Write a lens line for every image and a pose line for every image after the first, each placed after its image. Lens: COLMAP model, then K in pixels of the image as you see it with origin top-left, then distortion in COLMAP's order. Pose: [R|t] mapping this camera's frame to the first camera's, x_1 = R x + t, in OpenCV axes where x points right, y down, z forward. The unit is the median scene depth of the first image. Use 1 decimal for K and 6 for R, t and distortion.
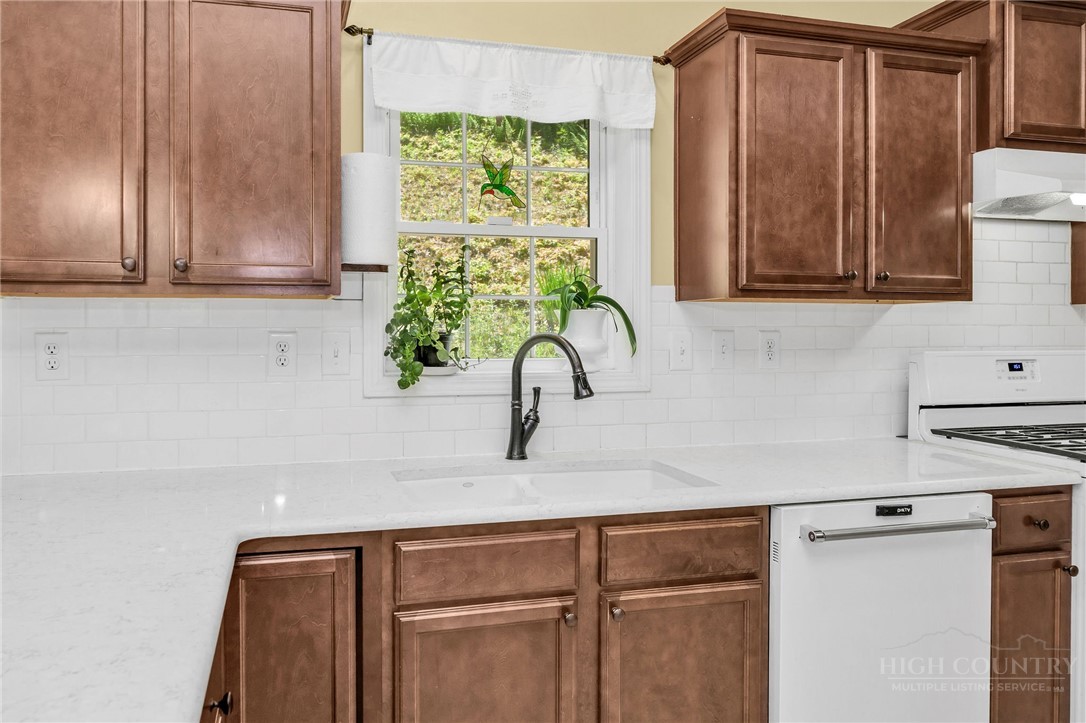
lens RADIAL K [[736.3, 0, 457.6], [0, 736.3, 332.7], [0, 0, 1]] dist [-0.001252, 0.000706]
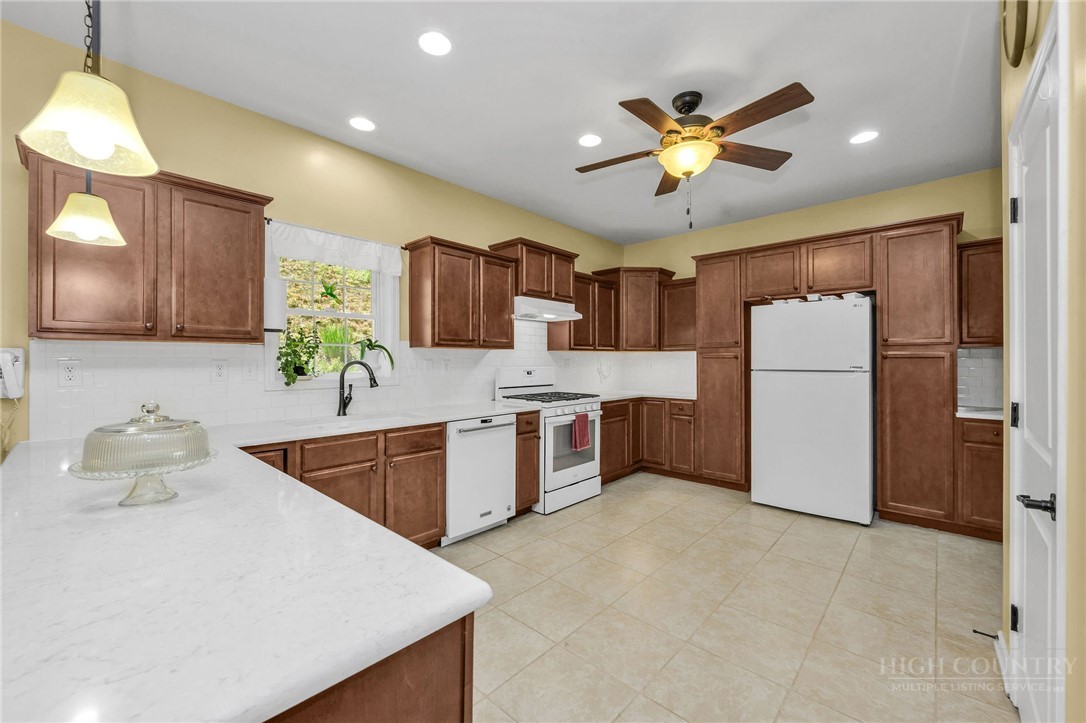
lens RADIAL K [[440.3, 0, 539.0], [0, 440.3, 359.4], [0, 0, 1]] dist [0.003062, 0.000410]
pose [[0.820891, 0.001725, 0.571083, -0.196384], [0.003006, 0.999969, -0.007340, 0.008734], [-0.571077, 0.007742, 0.820860, -0.466266]]
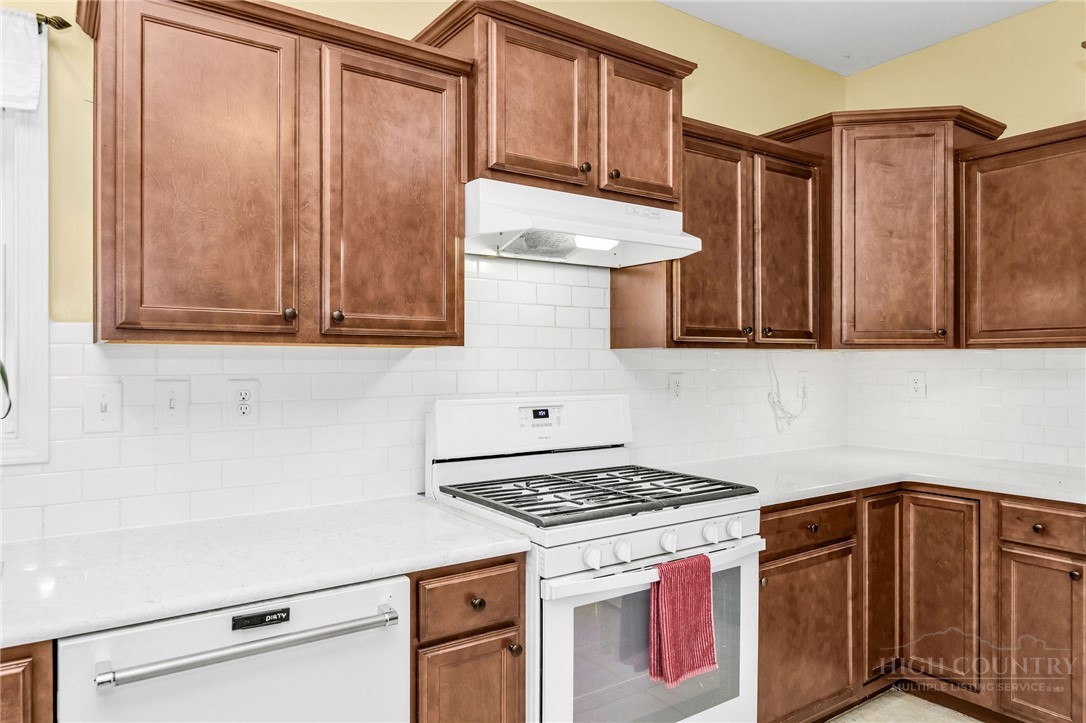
lens RADIAL K [[684.7, 0, 510.6], [0, 684.7, 359.3], [0, 0, 1]] dist [0.004232, 0.001162]
pose [[0.944544, 0.002540, 0.328376, 0.507284], [0.000172, 0.999966, -0.008229, -0.020946], [-0.328386, 0.007829, 0.944511, 0.196129]]
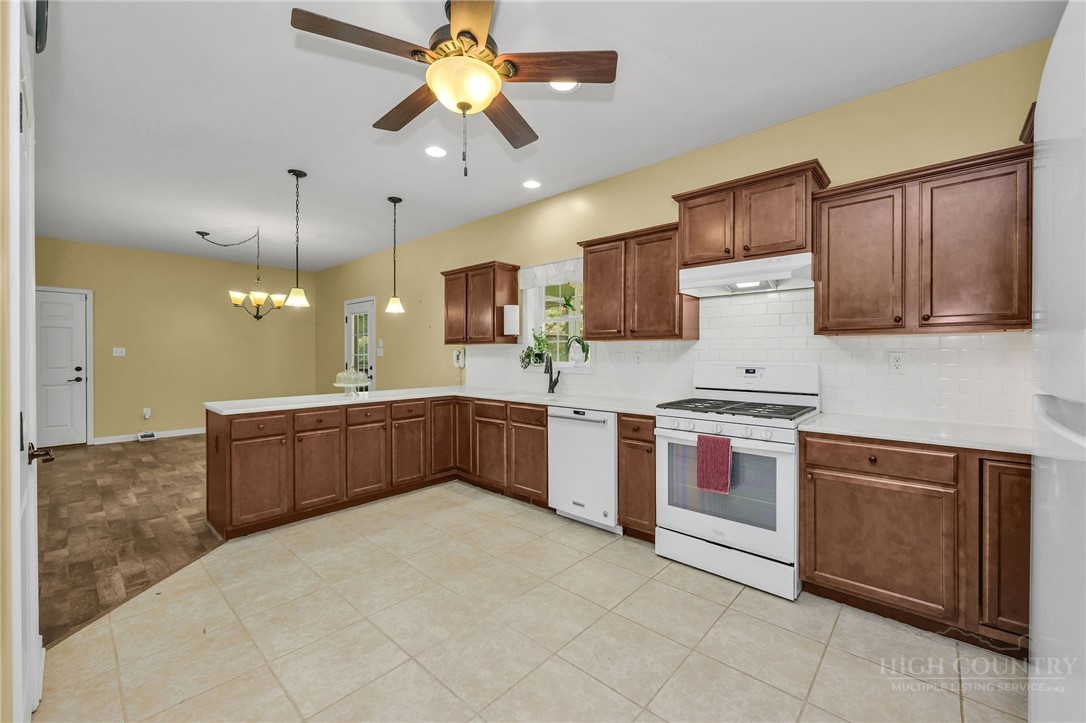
lens RADIAL K [[474.7, 0, 574.1], [0, 474.7, 358.7], [0, 0, 1]] dist [0.000252, 0.000003]
pose [[0.564389, 0.007113, -0.825479, 1.805840], [-0.007290, 0.999967, 0.003633, 0.015647], [0.825477, 0.003967, 0.564422, -0.075116]]
